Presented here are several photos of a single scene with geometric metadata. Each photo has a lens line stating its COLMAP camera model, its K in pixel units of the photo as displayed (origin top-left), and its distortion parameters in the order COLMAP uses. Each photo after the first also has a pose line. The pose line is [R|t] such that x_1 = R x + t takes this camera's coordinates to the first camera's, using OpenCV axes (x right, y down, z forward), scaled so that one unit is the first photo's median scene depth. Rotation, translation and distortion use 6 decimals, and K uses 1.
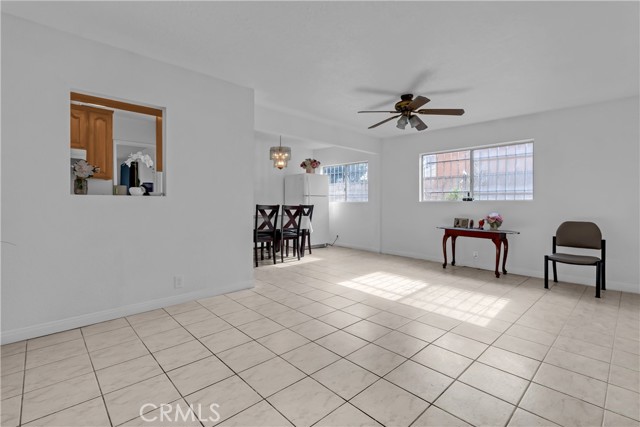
lens RADIAL K [[296.8, 0, 319.7], [0, 296.8, 210.1], [0, 0, 1]] dist [0.002006, -0.000215]
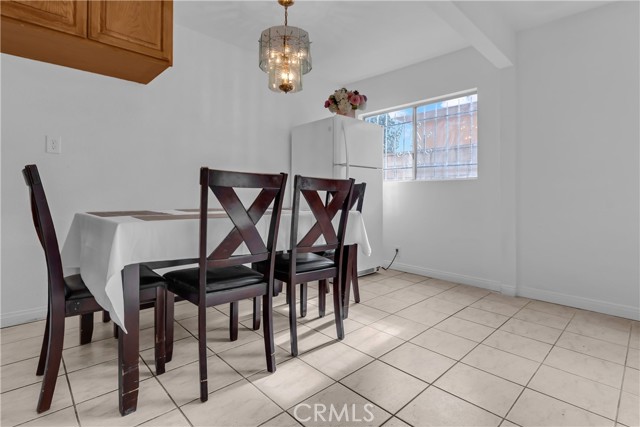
lens RADIAL K [[299.4, 0, 320.9], [0, 299.4, 201.3], [0, 0, 1]] dist [0.001110, 0.000251]
pose [[0.999809, 0.007392, 0.018090, -0.091839], [-0.007364, 0.999972, -0.001646, 0.009872], [-0.018102, 0.001512, 0.999835, 0.599860]]
